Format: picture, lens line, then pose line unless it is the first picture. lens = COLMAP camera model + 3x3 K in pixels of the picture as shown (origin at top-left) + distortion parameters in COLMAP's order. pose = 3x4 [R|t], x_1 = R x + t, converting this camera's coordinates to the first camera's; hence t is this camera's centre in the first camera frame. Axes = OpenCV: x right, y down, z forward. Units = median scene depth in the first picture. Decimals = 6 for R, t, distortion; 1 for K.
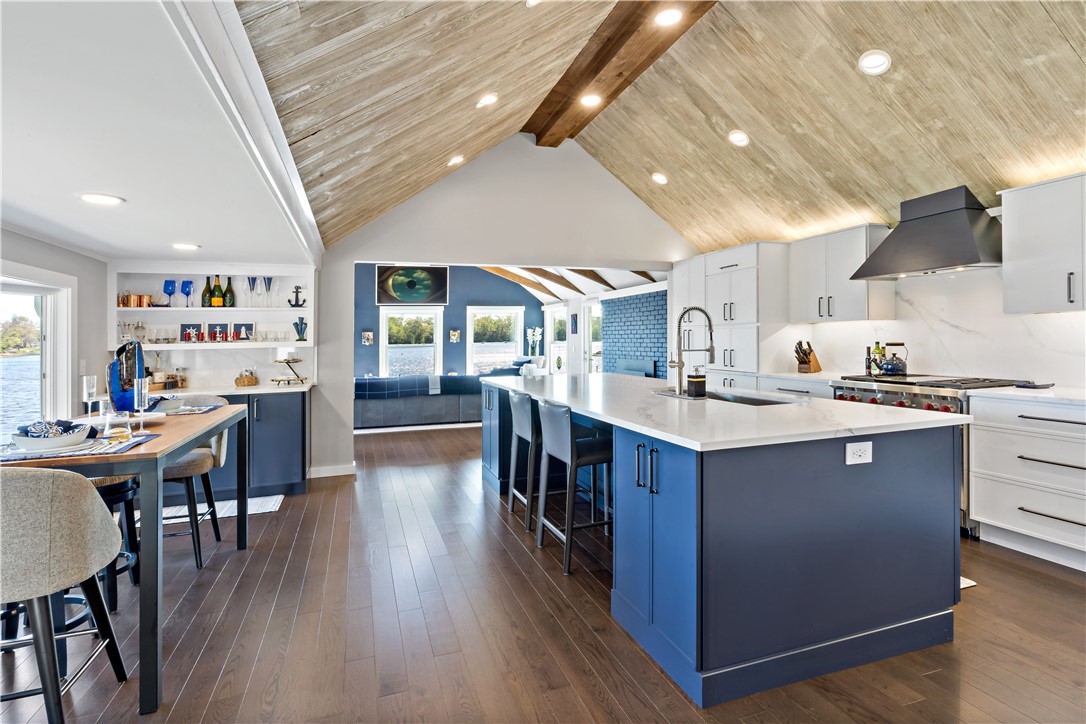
lens RADIAL K [[530.4, 0, 556.3], [0, 530.4, 297.1], [0, 0, 1]] dist [-0.003673, -0.000484]
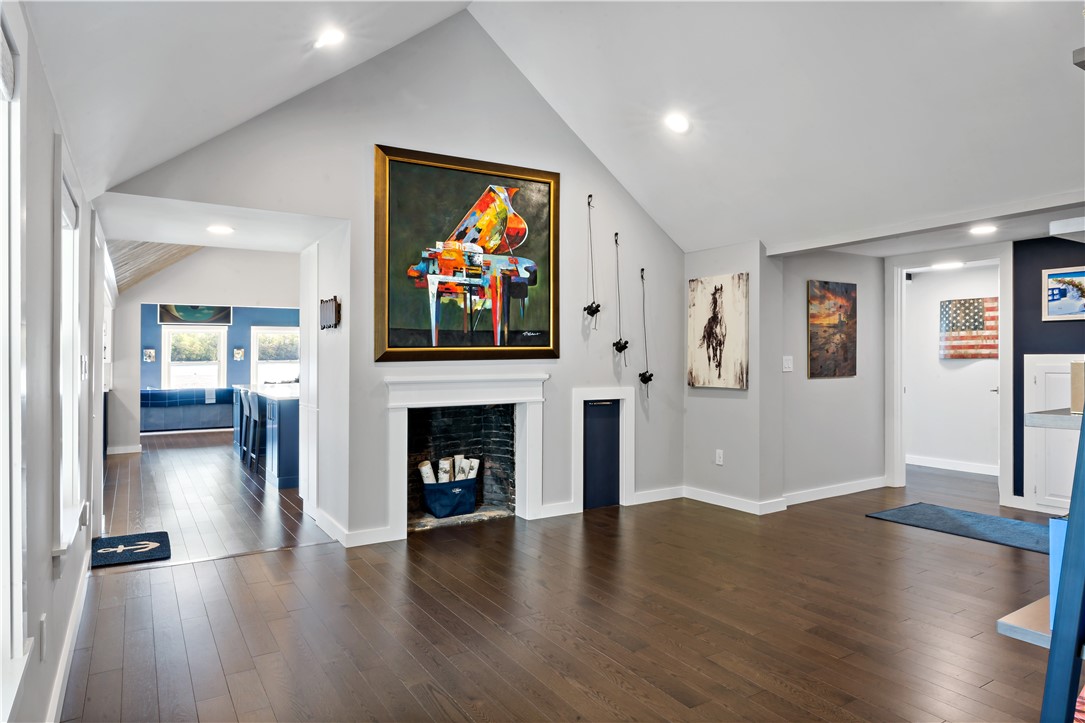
lens RADIAL K [[661.2, 0, 526.4], [0, 661.2, 340.3], [0, 0, 1]] dist [0.000212, 0.000122]
pose [[0.983708, 0.018812, 0.178784, 0.140797], [-0.028223, 0.998338, 0.050246, -0.038096], [-0.177542, -0.054473, 0.982604, -0.408546]]
